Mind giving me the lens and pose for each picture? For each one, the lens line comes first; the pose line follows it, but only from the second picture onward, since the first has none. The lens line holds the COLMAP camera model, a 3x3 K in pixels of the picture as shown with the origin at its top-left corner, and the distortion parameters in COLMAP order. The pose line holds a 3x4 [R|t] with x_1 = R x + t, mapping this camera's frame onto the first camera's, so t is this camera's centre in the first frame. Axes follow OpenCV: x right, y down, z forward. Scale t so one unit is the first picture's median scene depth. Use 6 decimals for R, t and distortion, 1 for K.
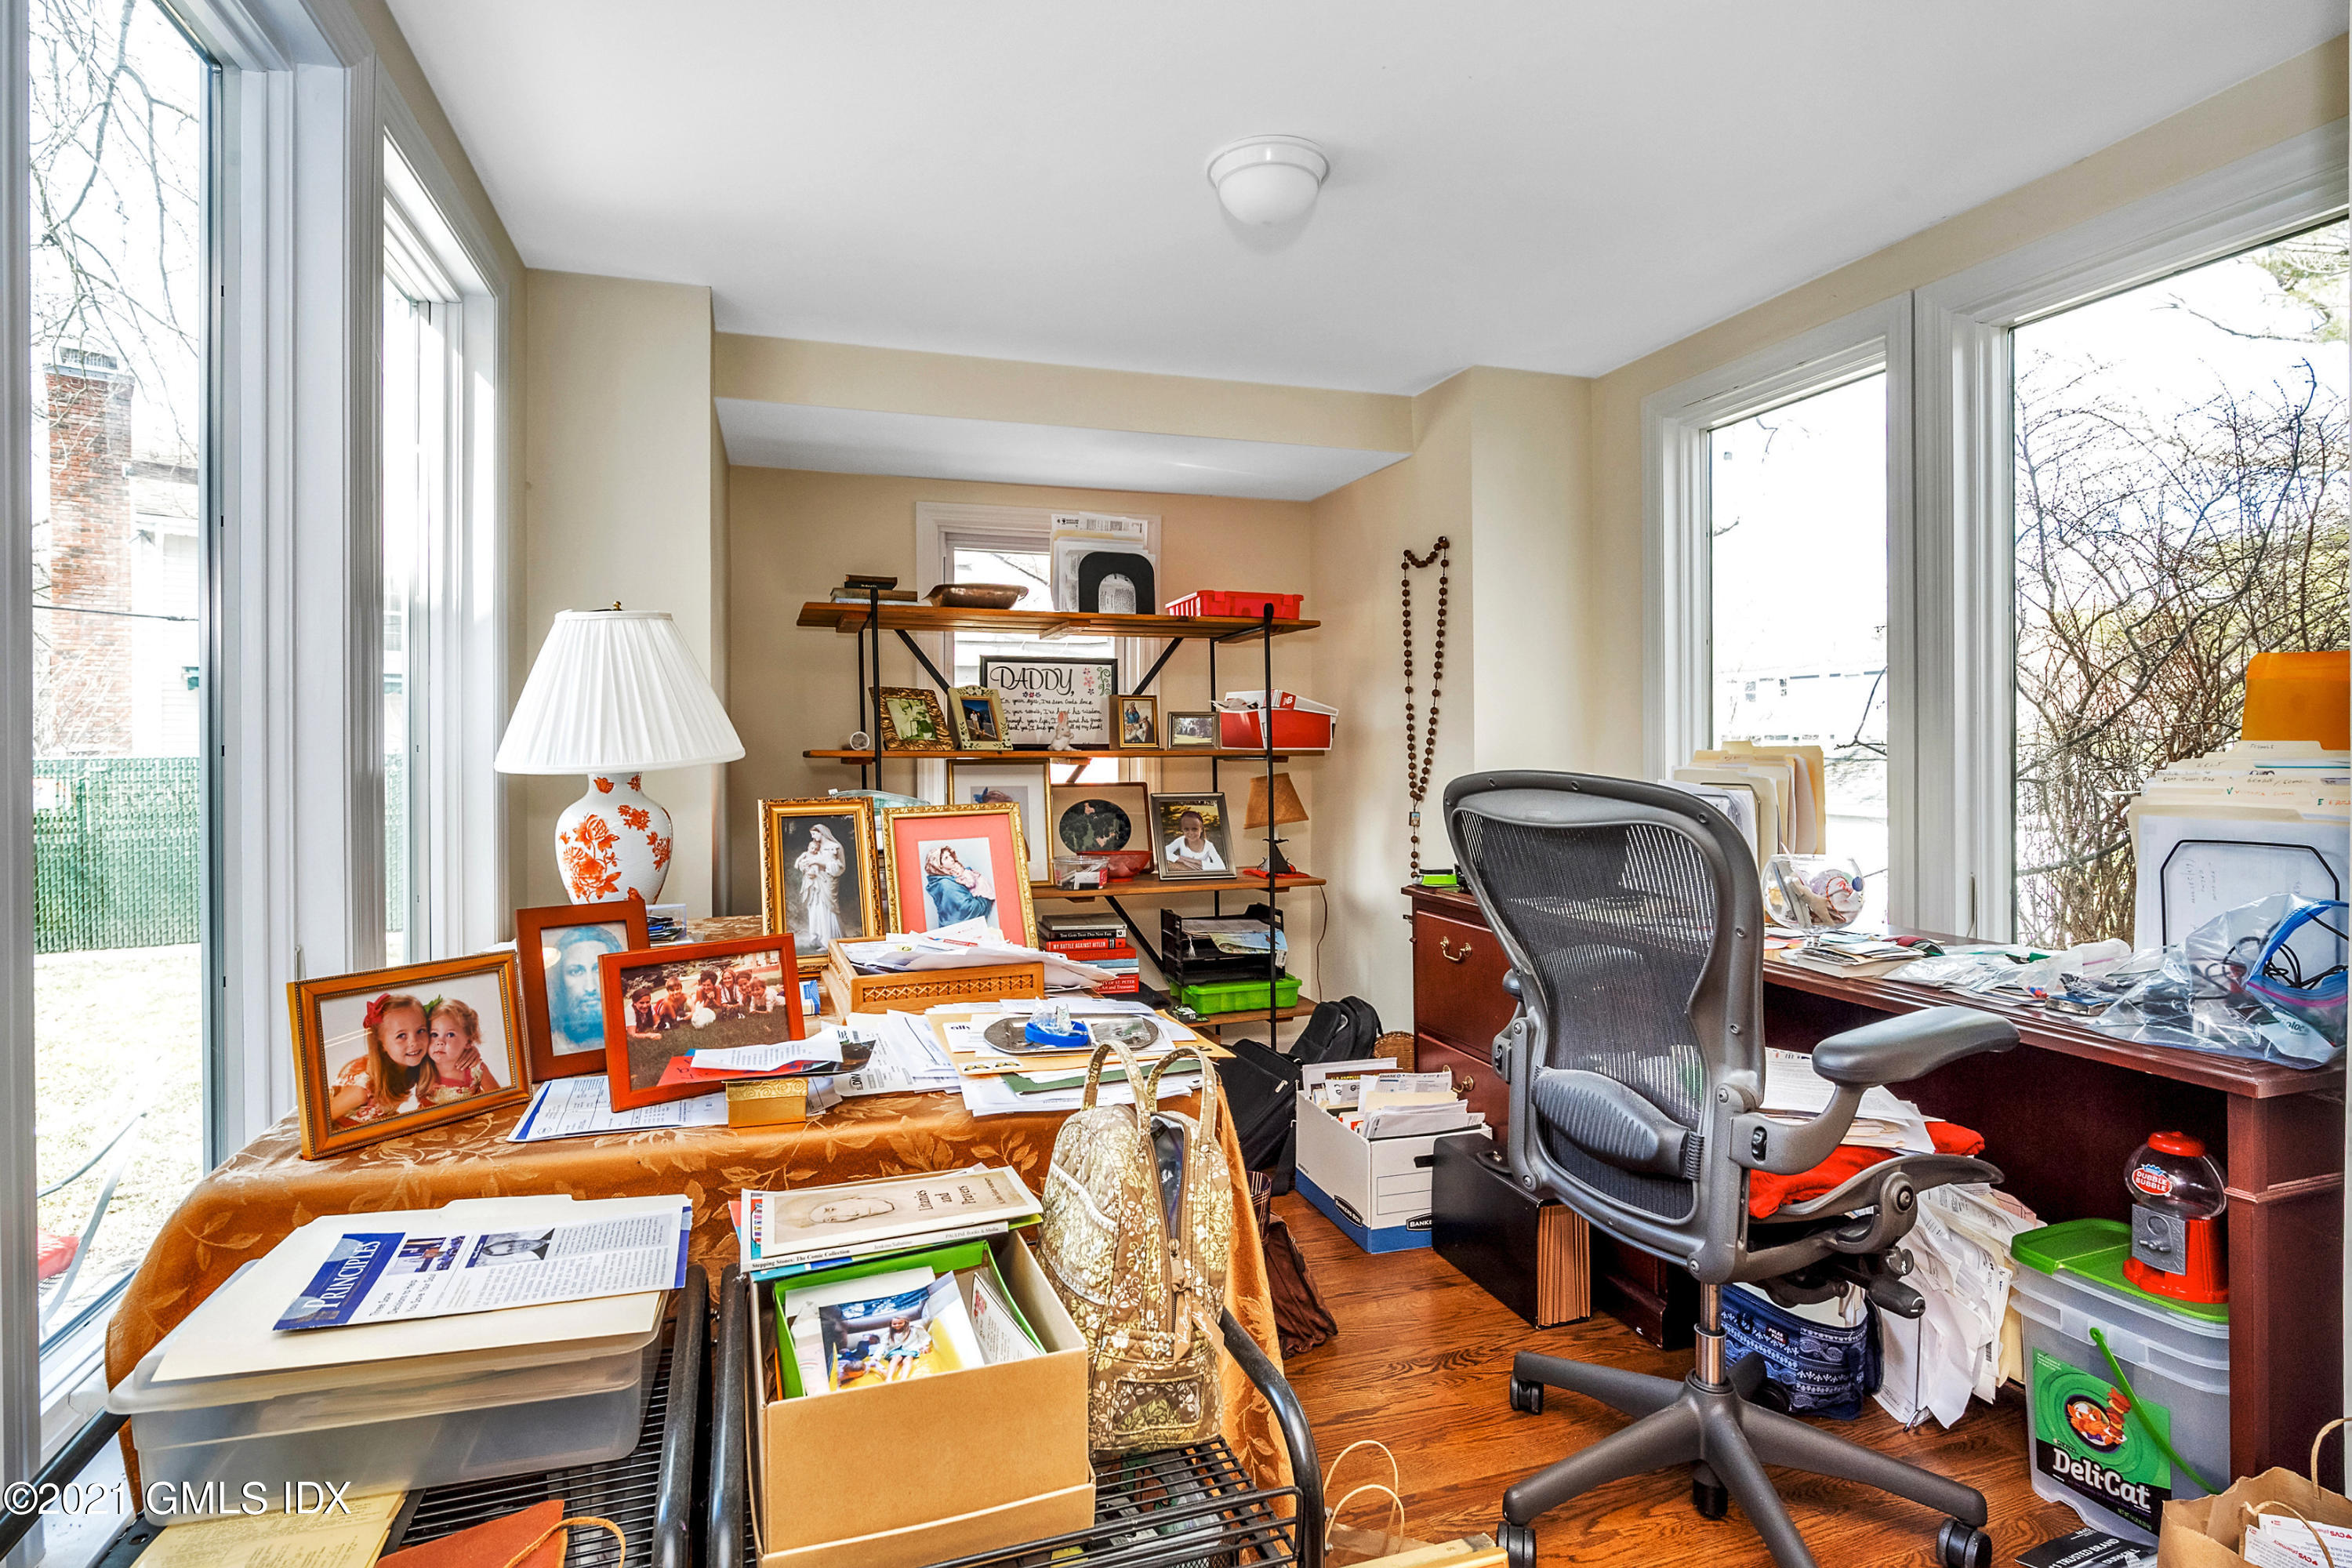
lens RADIAL K [[1178.3, 0, 1165.7], [0, 1178.3, 771.0], [0, 0, 1]] dist [0.000787, 0.000527]
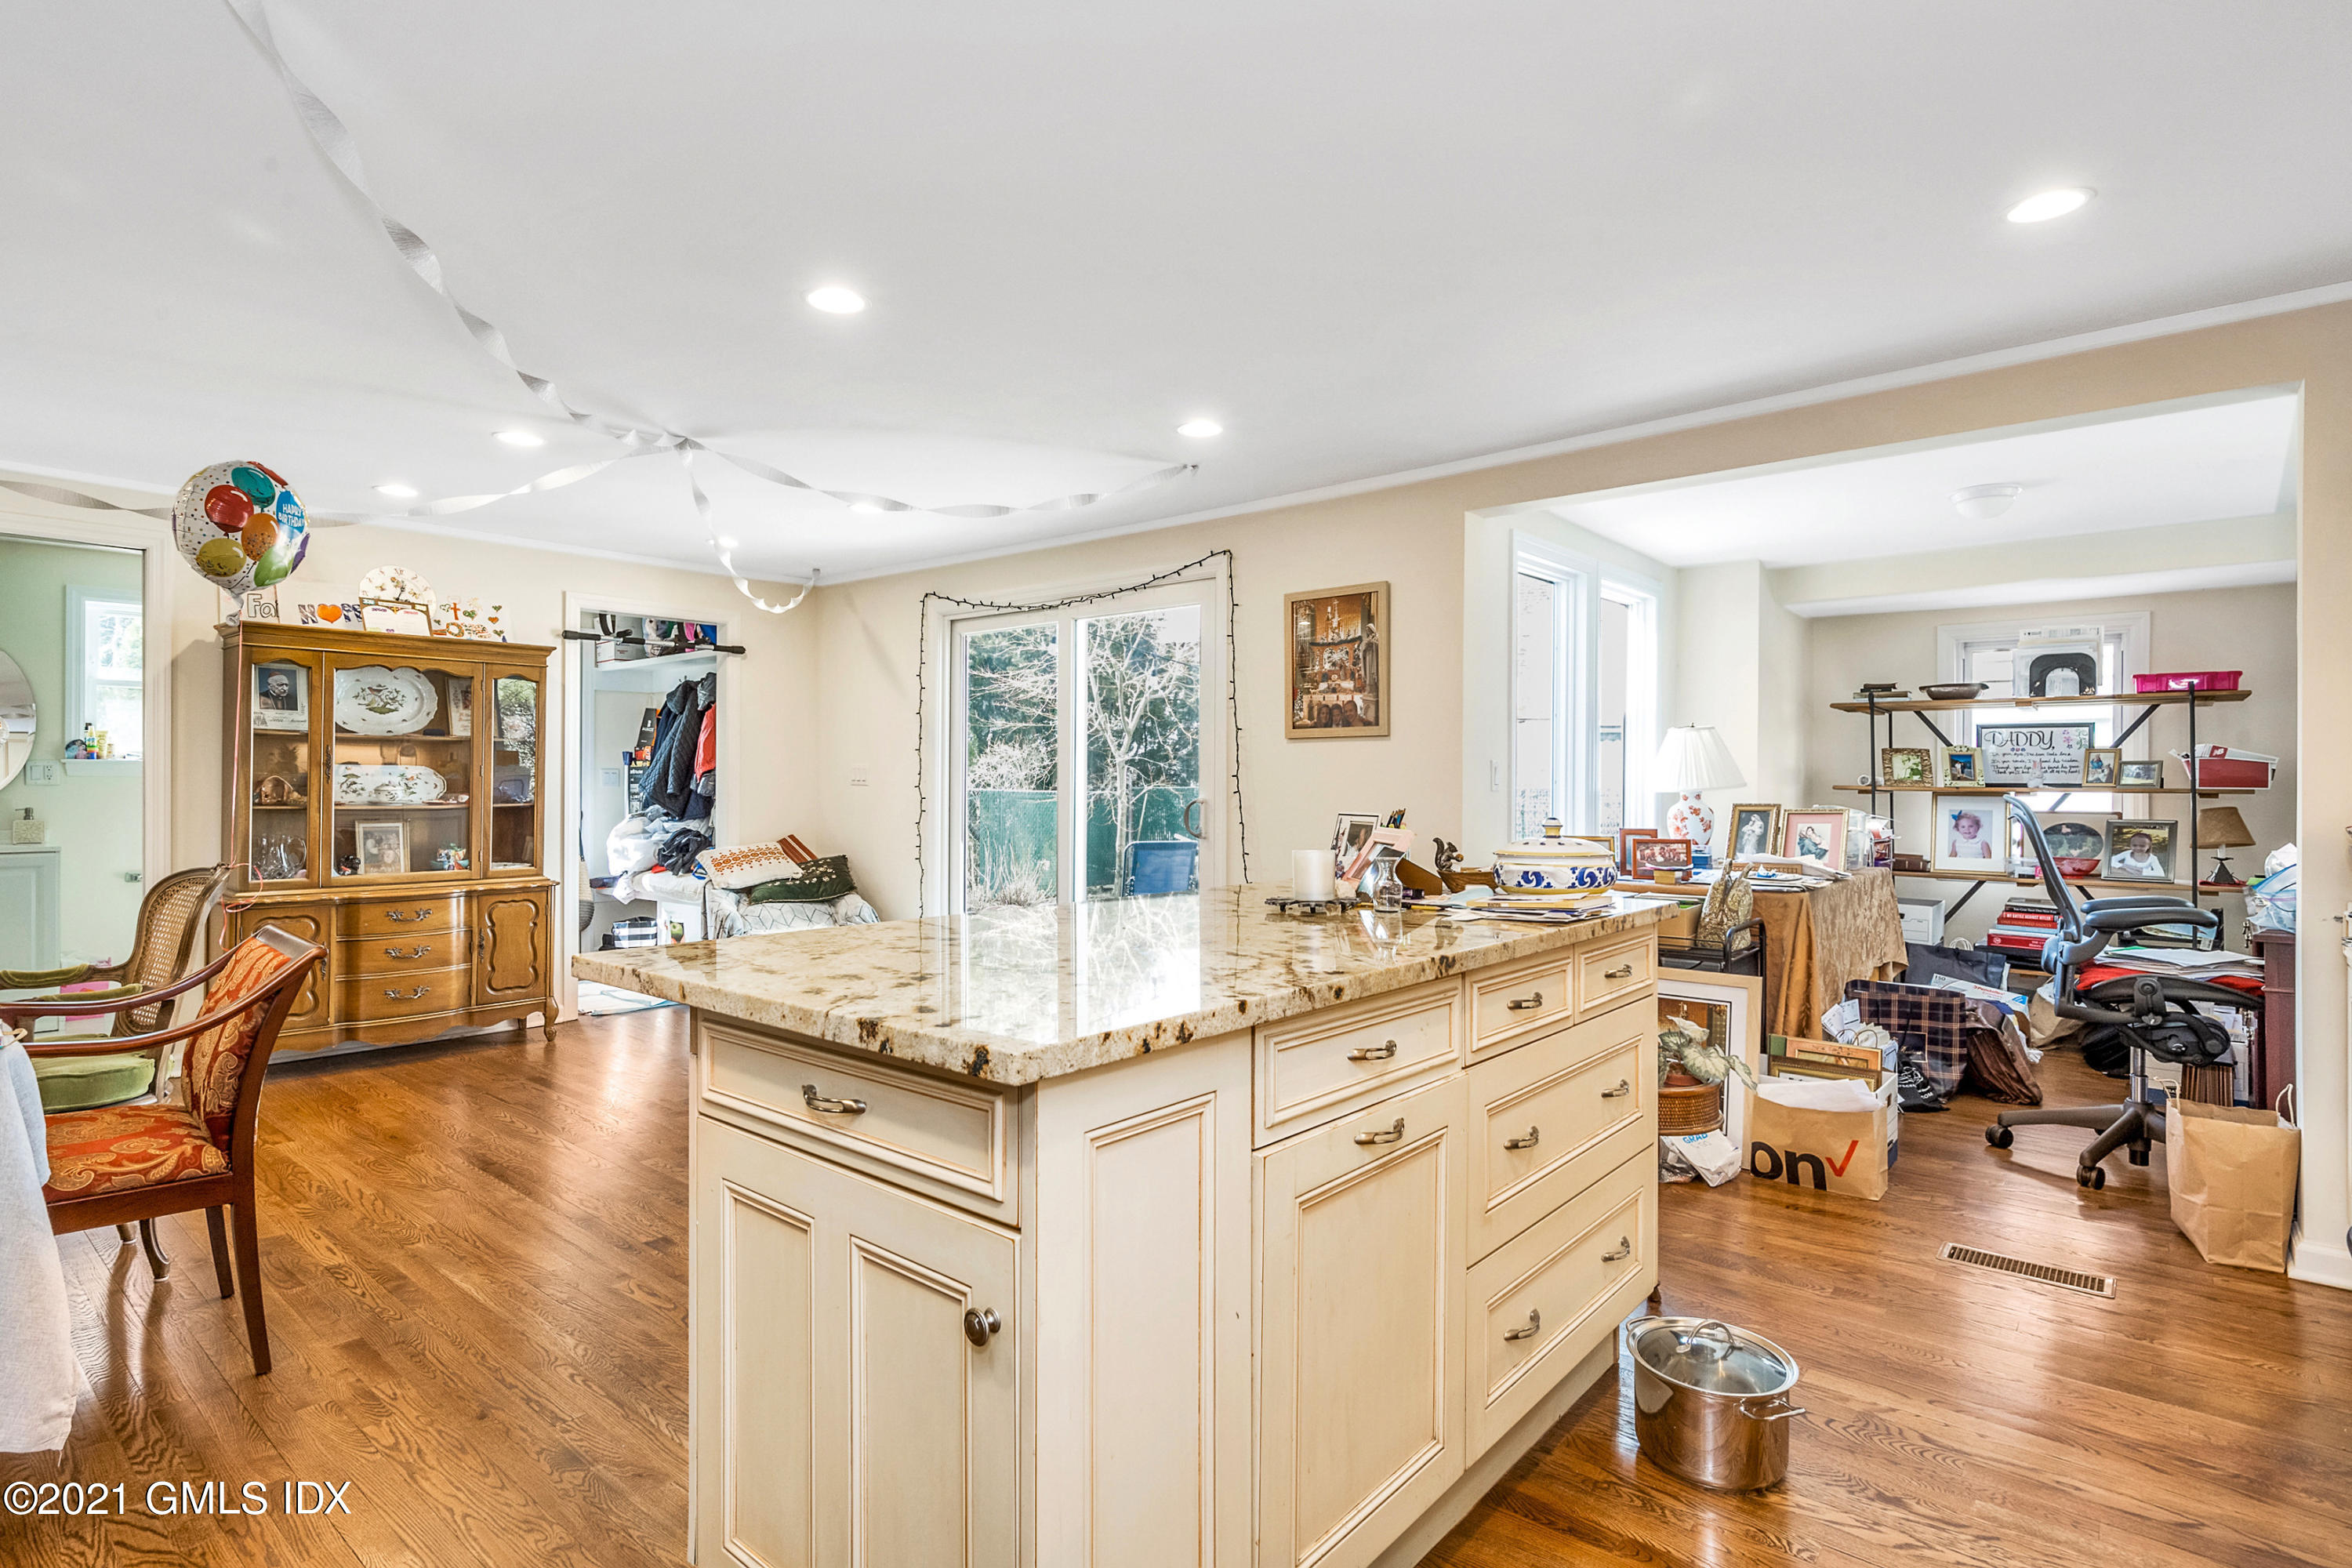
lens RADIAL K [[1178.3, 0, 1165.7], [0, 1178.3, 771.0], [0, 0, 1]] dist [0.000787, 0.000527]
pose [[0.515200, -0.001361, -0.857069, 0.625160], [-0.027114, 0.999472, -0.017886, 0.017698], [0.856641, 0.032454, 0.514891, -0.695406]]
